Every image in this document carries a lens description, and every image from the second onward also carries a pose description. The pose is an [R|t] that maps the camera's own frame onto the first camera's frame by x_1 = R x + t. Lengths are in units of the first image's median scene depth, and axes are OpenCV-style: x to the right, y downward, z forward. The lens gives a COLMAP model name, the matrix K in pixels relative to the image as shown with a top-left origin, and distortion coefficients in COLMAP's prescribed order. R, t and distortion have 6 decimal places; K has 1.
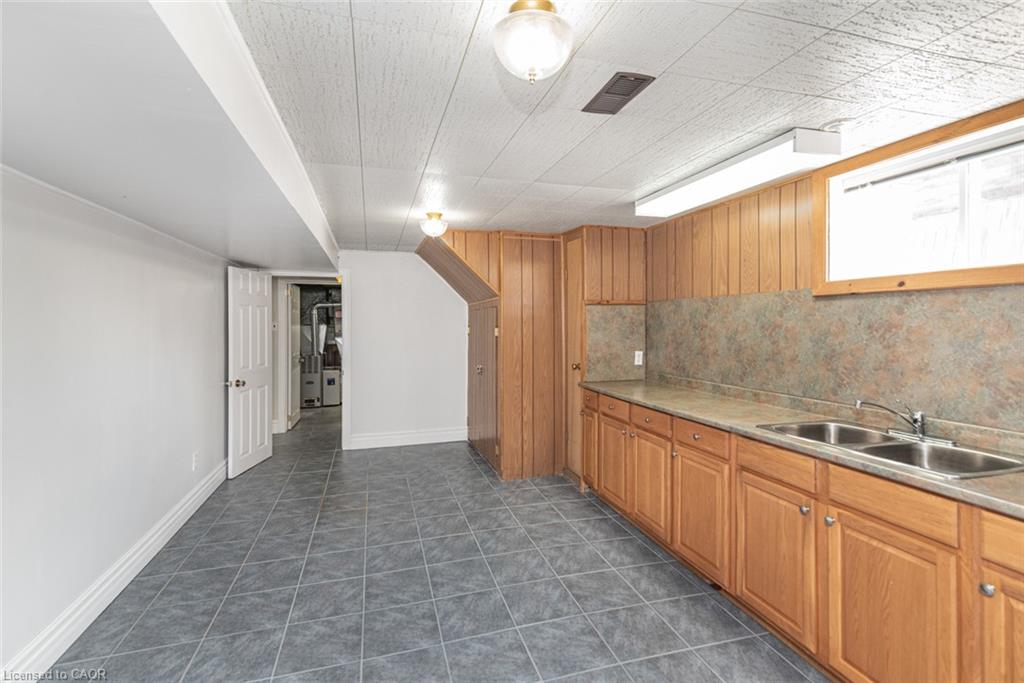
lens RADIAL K [[476.1, 0, 512.8], [0, 476.1, 319.7], [0, 0, 1]] dist [0.007724, -0.000142]
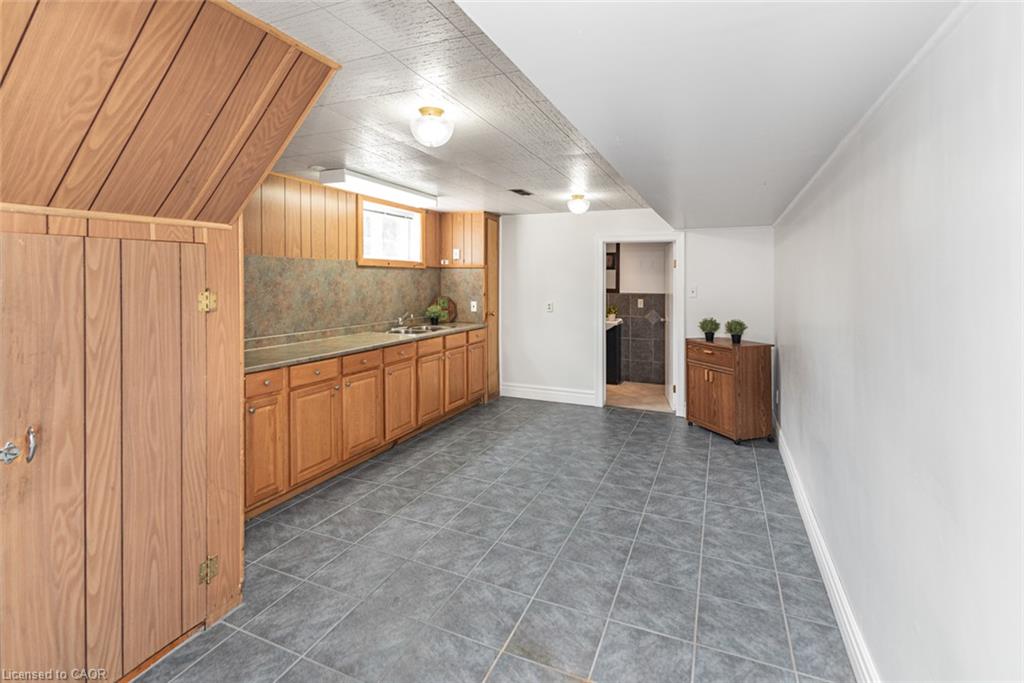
lens RADIAL K [[476.1, 0, 523.3], [0, 476.1, 285.2], [0, 0, 1]] dist [0.007724, -0.000142]
pose [[-0.781428, -0.007333, 0.623953, -0.858759], [-0.007983, 0.999967, 0.001753, 0.013411], [-0.623945, -0.003611, -0.781460, 1.865059]]
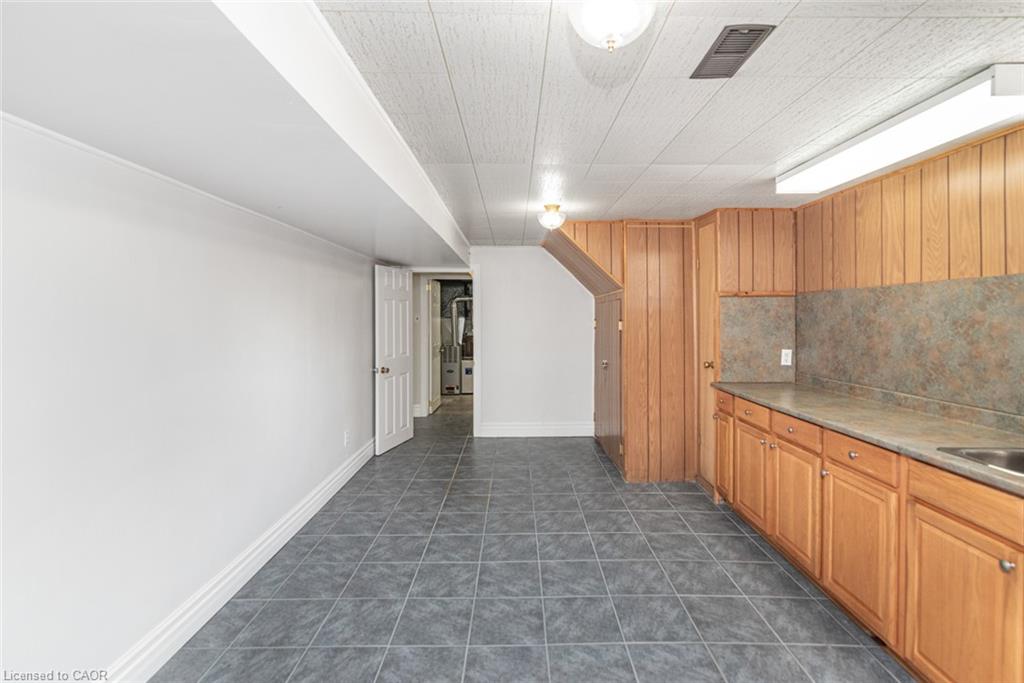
lens RADIAL K [[476.1, 0, 517.9], [0, 476.1, 313.4], [0, 0, 1]] dist [0.007724, -0.000142]
pose [[0.960629, 0.002138, -0.277826, 0.052350], [-0.001667, 0.999997, 0.001932, -0.001402], [0.277829, -0.001393, 0.960629, 0.036318]]
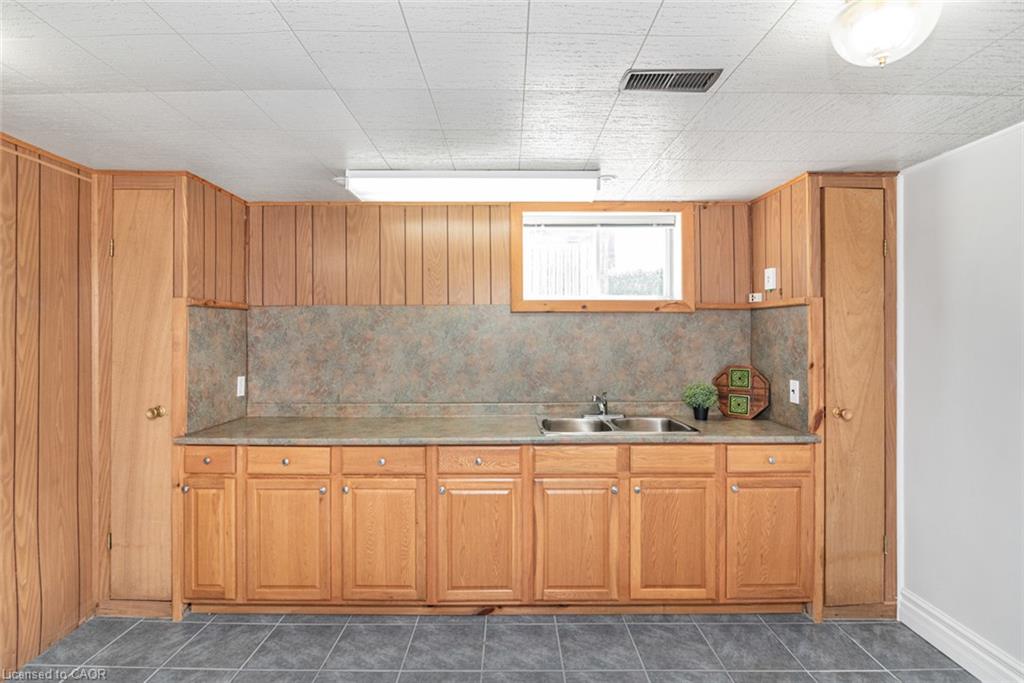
lens RADIAL K [[505.8, 0, 512.3], [0, 505.8, 332.9], [0, 0, 1]] dist [-0.010037, 0.000943]
pose [[0.279974, 0.000840, 0.960007, -0.492159], [-0.006486, 0.999978, 0.001017, -0.000769], [-0.959986, -0.006512, 0.279973, 0.626669]]
